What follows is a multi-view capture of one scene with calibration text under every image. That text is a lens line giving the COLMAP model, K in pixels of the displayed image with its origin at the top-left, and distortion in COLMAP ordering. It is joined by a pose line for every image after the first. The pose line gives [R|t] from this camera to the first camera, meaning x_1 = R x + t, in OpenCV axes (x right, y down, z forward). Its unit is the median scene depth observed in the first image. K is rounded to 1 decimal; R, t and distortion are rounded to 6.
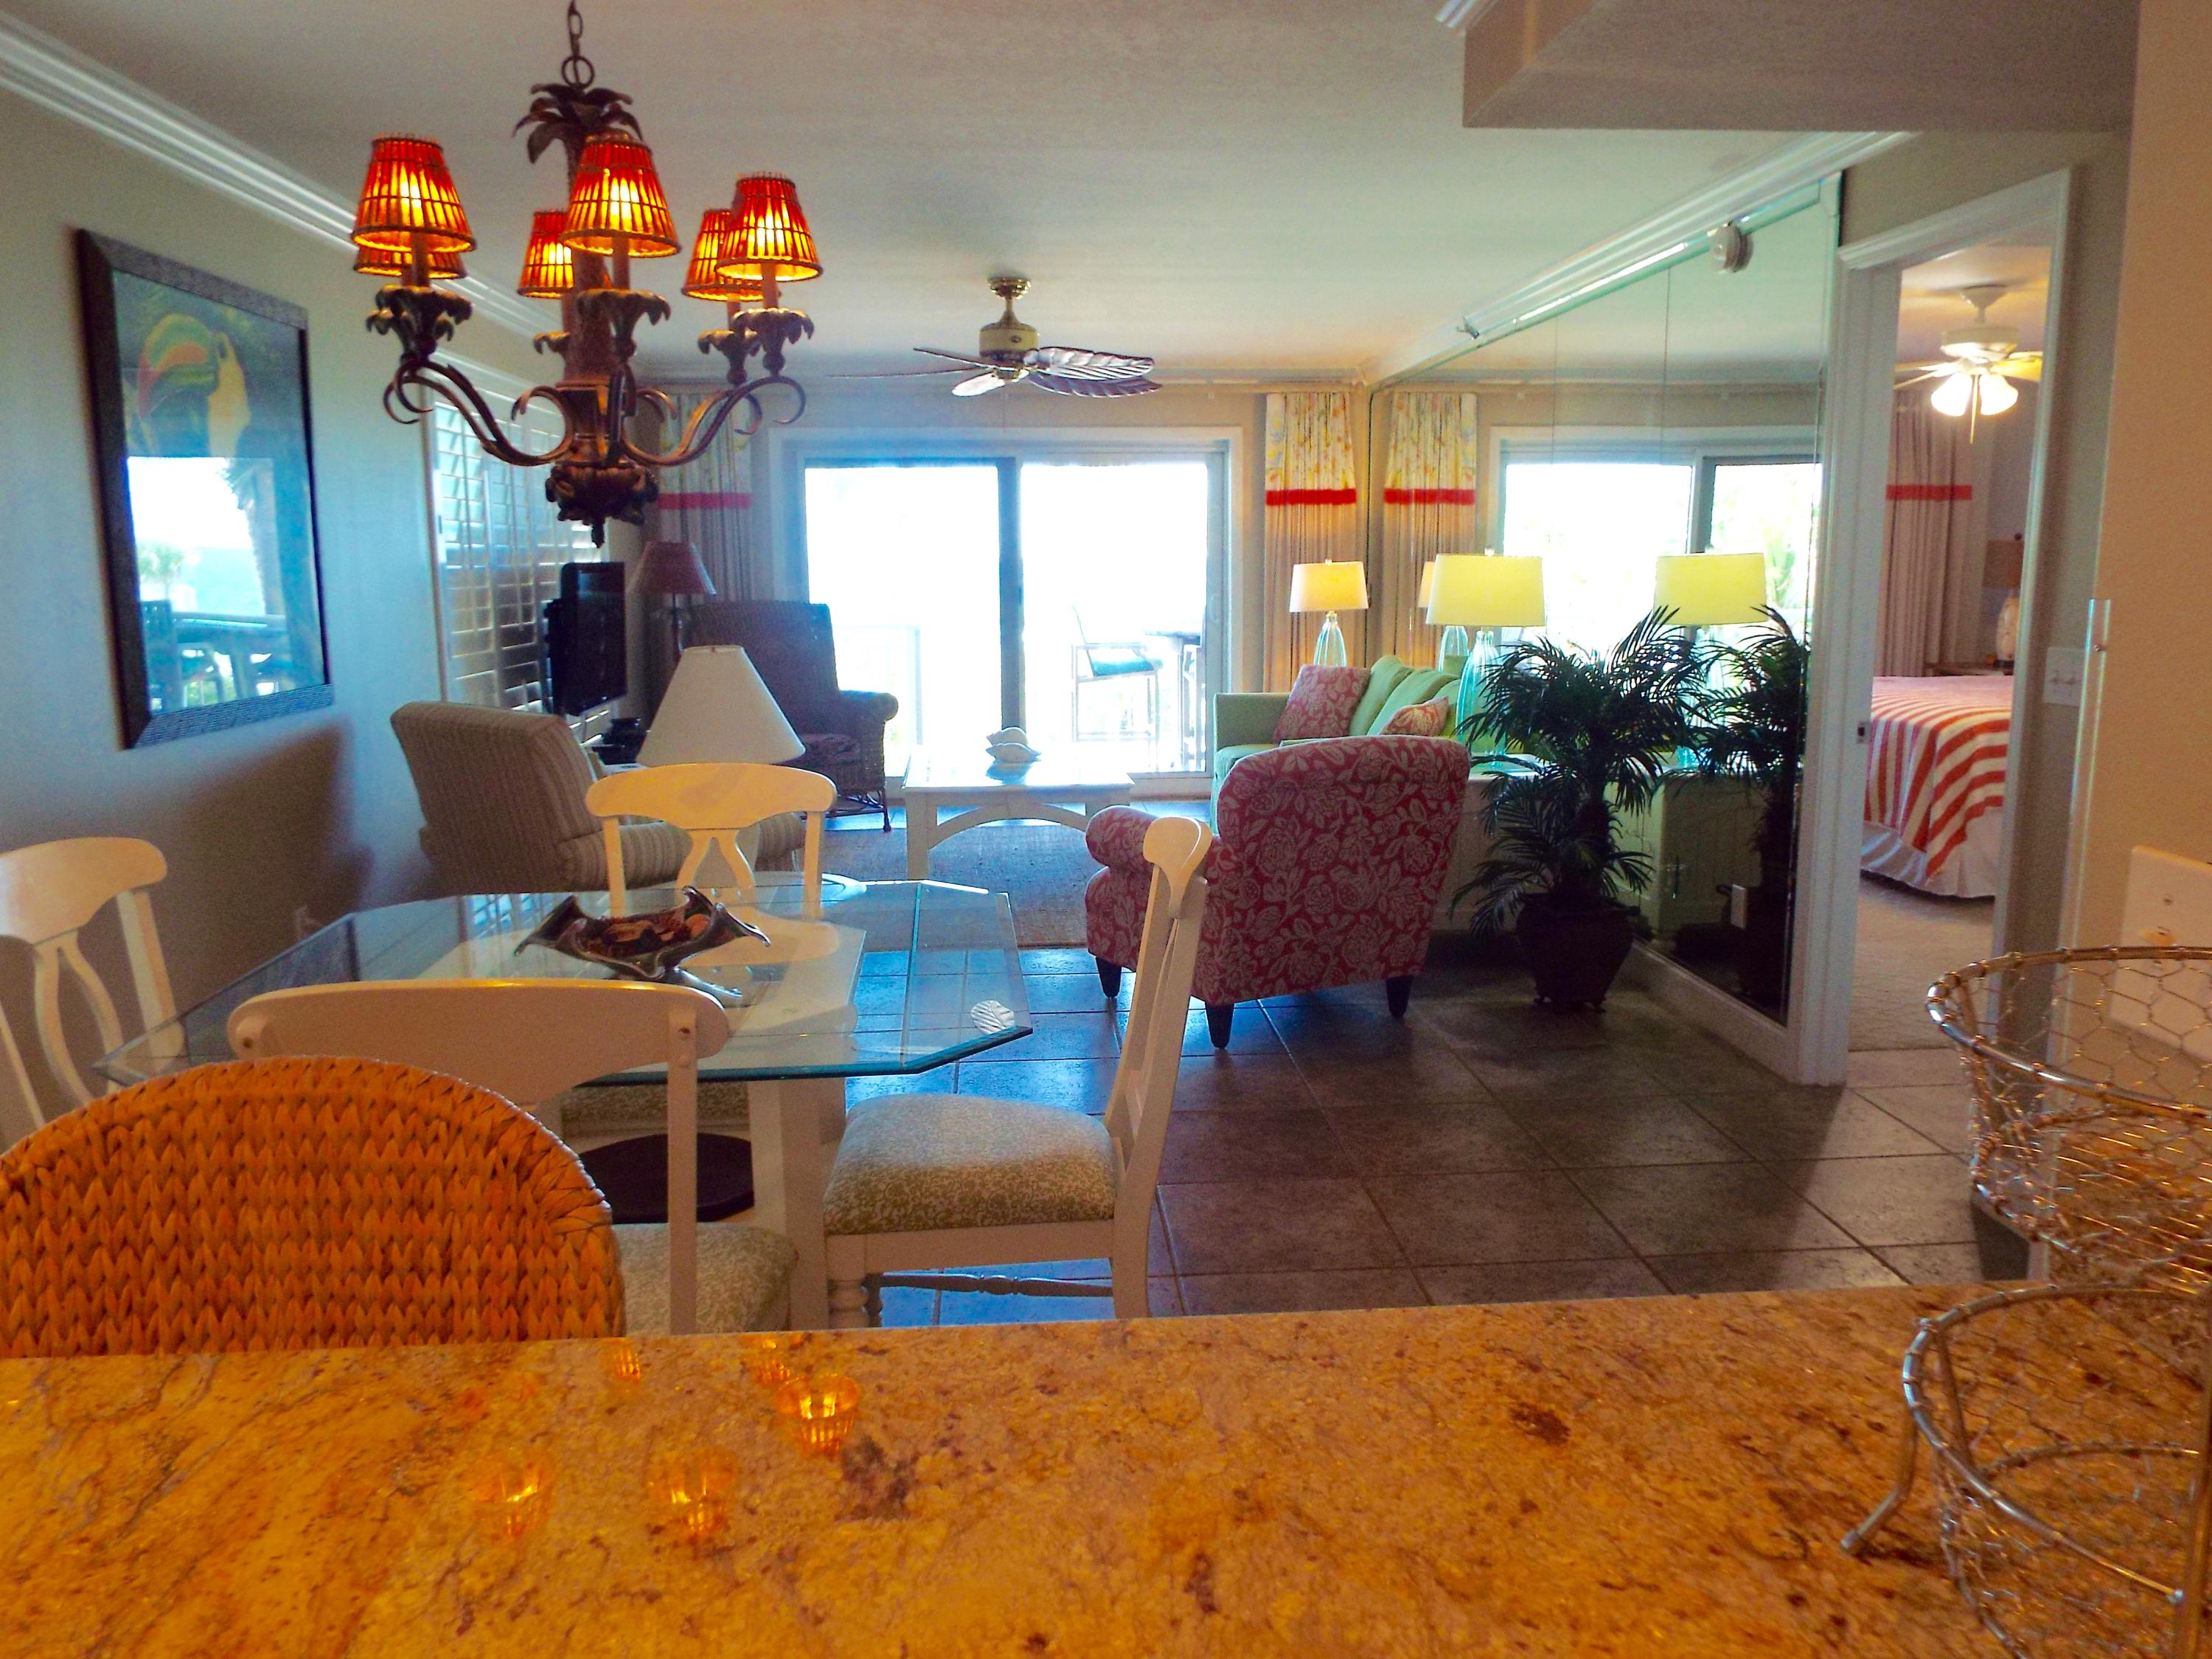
lens RADIAL K [[1593.5, 0, 1113.8], [0, 1593.5, 832.7], [0, 0, 1]] dist [-0.010628, -0.003789]
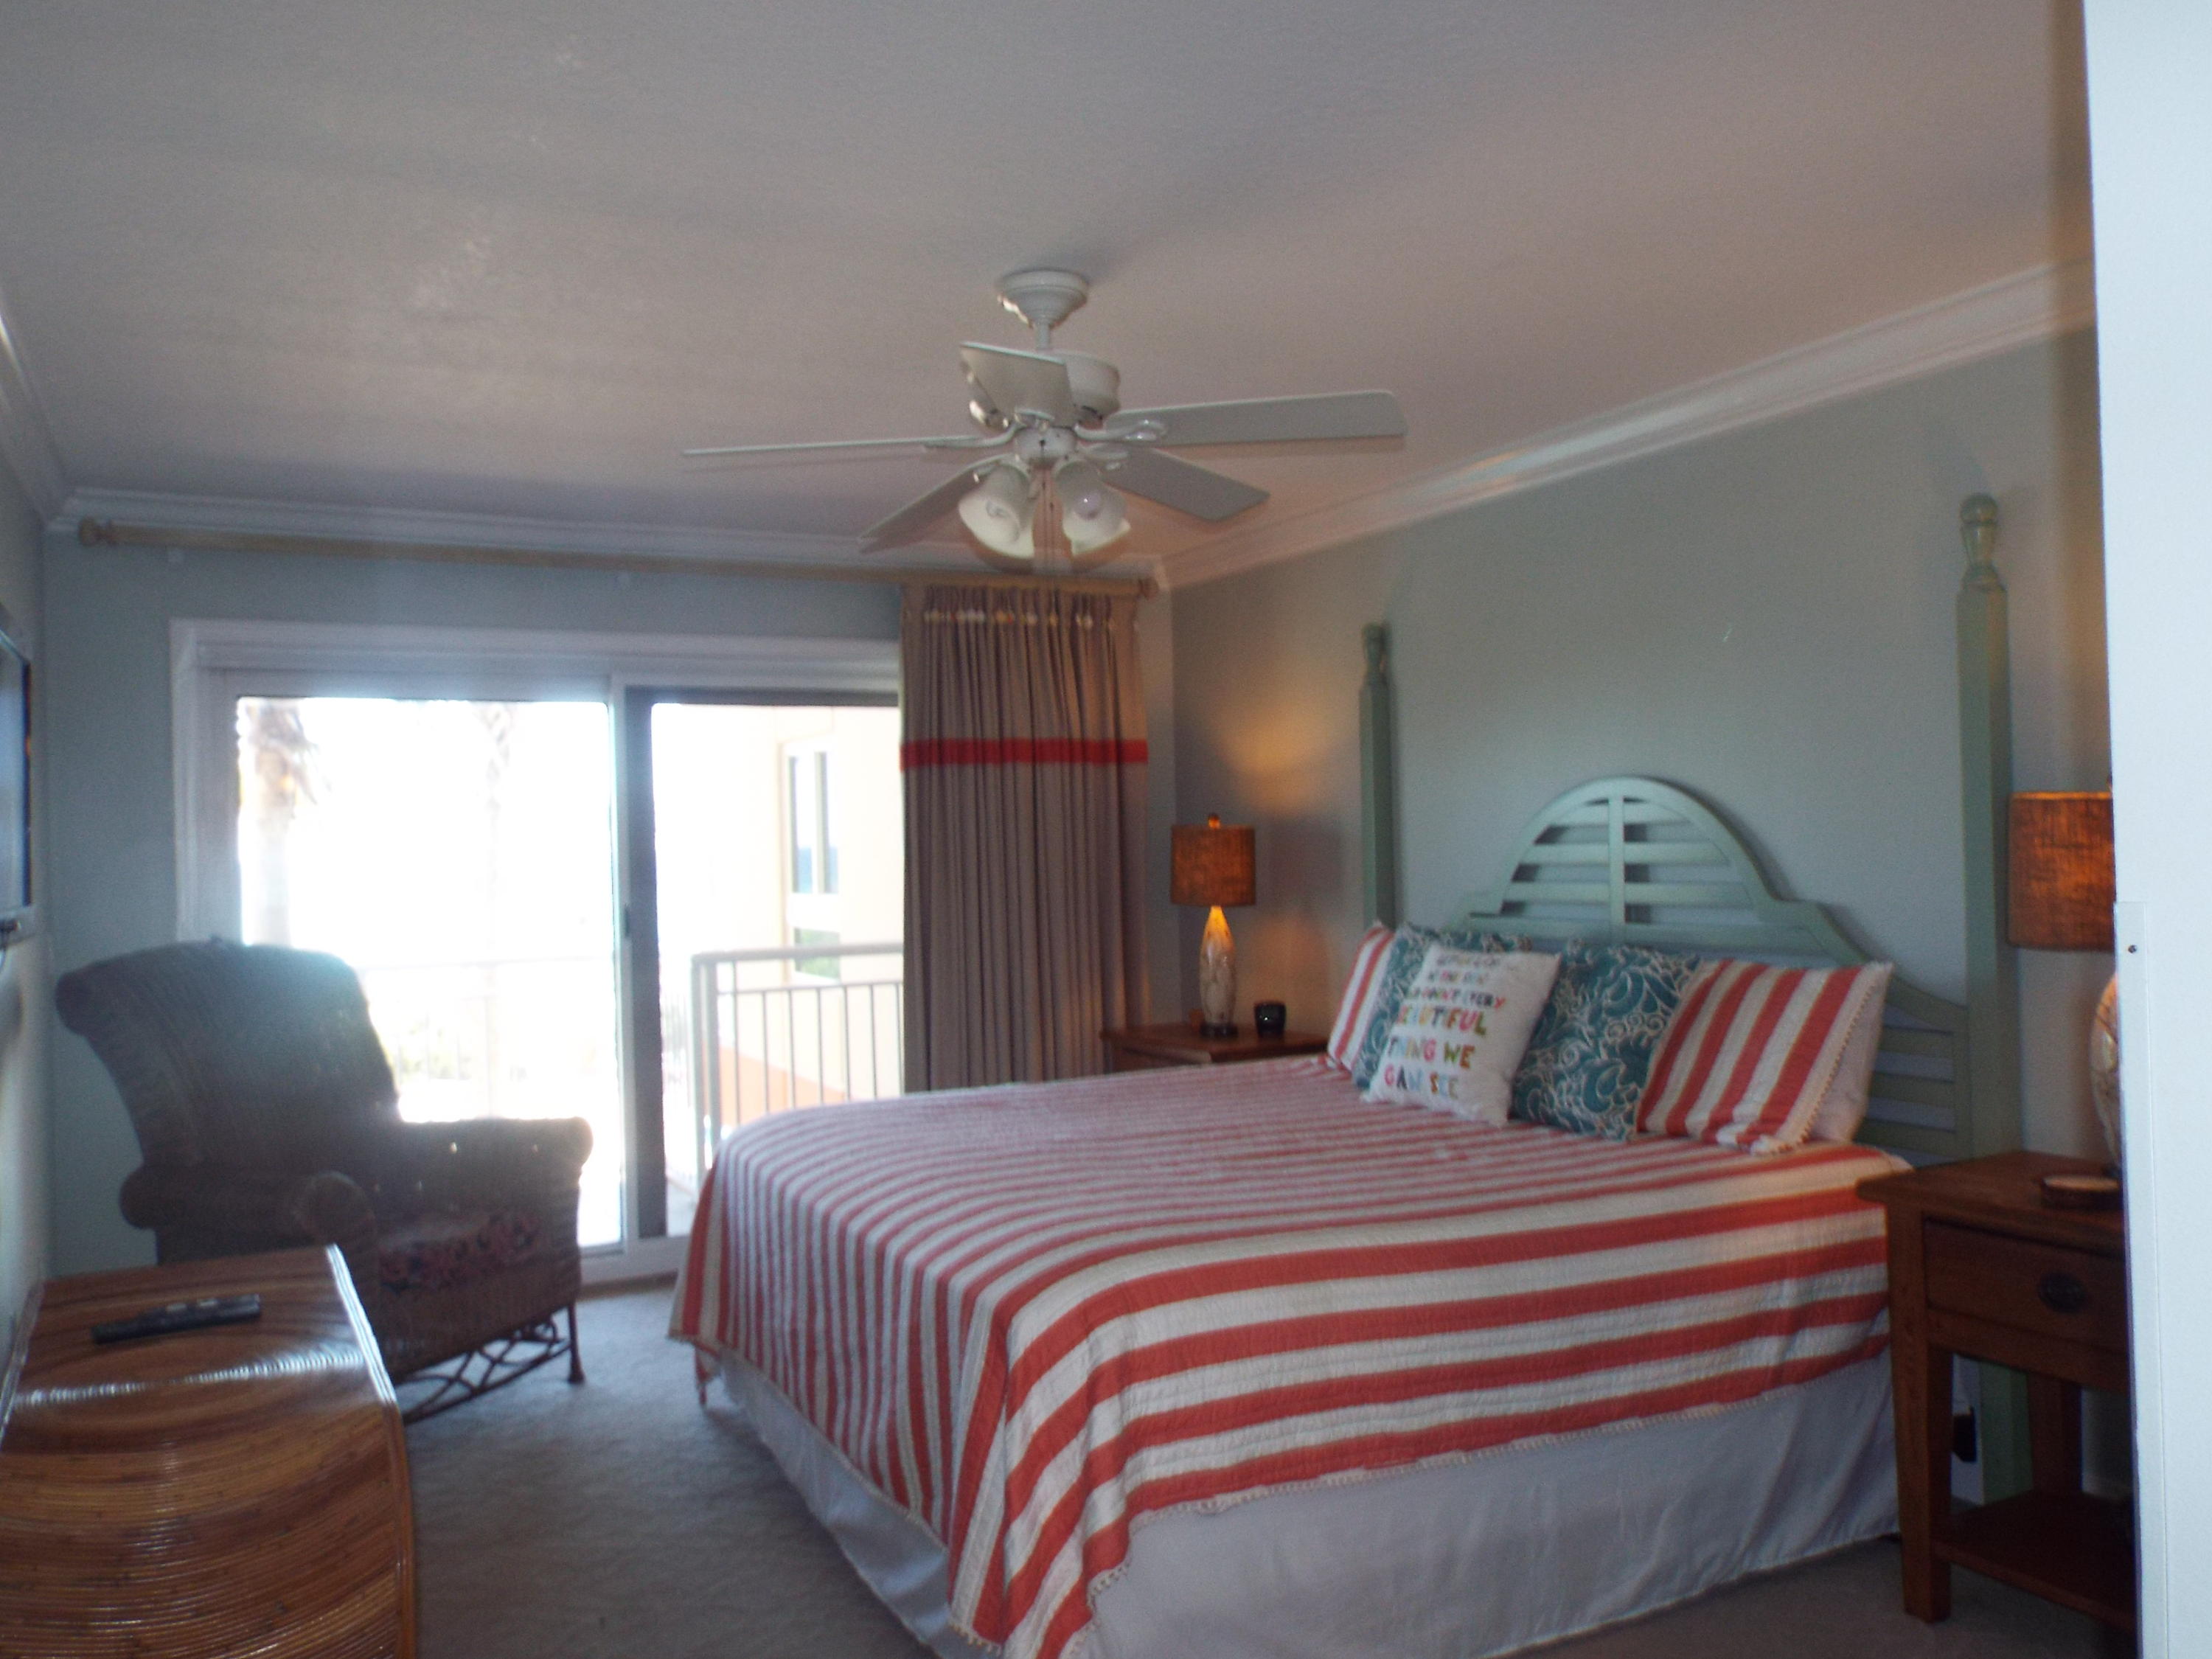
lens RADIAL K [[1688.9, 0, 1102.8], [0, 1688.9, 827.8], [0, 0, 1]] dist [0.006530, -0.008288]
pose [[0.919916, -0.028327, 0.391091, 0.253145], [0.100485, 0.981112, -0.165296, -0.073624], [-0.379022, 0.191357, 0.905386, 0.393203]]
